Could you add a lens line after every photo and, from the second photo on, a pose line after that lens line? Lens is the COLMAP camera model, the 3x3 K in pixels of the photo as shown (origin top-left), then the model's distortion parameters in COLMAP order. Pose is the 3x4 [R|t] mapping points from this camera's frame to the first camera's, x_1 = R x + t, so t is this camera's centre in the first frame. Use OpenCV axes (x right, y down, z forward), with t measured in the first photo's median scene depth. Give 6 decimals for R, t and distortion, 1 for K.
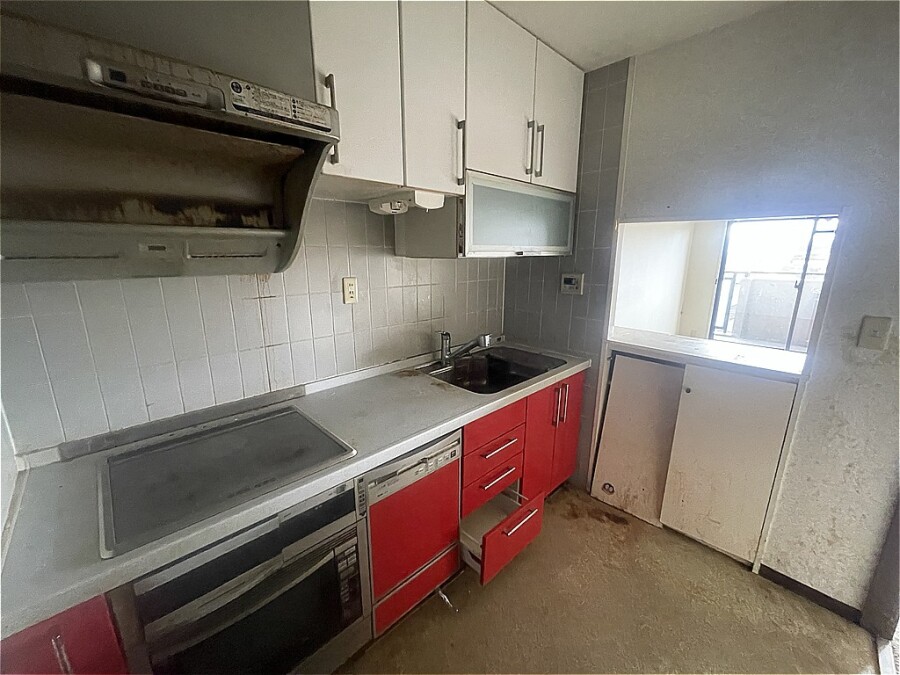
lens RADIAL K [[361.2, 0, 449.6], [0, 361.2, 341.0], [0, 0, 1]] dist [-0.000016, -0.000483]
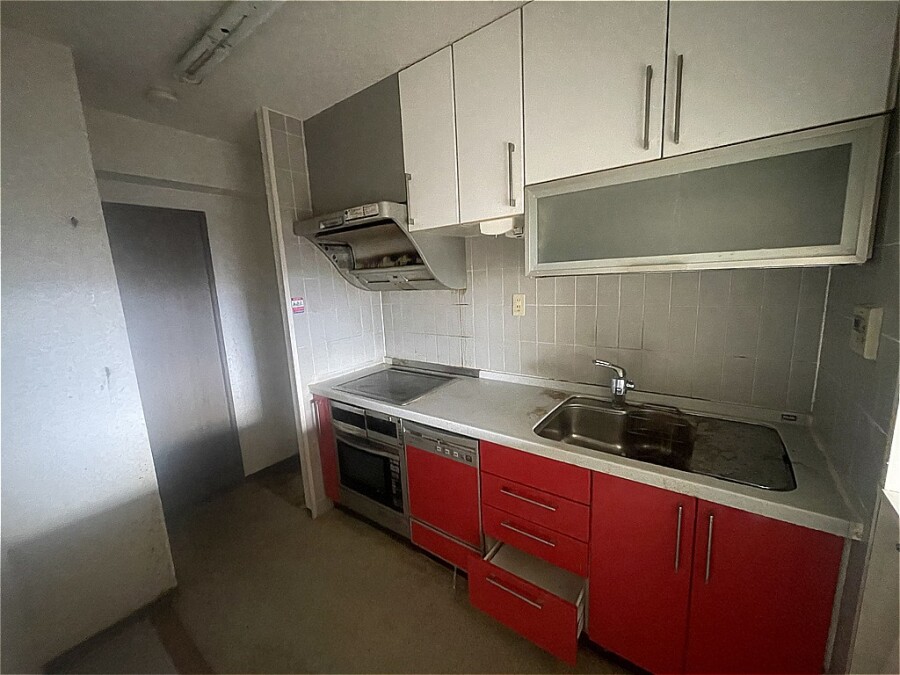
lens RADIAL K [[361.2, 0, 446.9], [0, 361.2, 339.6], [0, 0, 1]] dist [-0.000016, -0.000483]
pose [[0.155747, 0.163271, -0.974210, 1.069947], [-0.189164, 0.972922, 0.132813, -0.178406], [0.969515, 0.163600, 0.182415, 0.727426]]
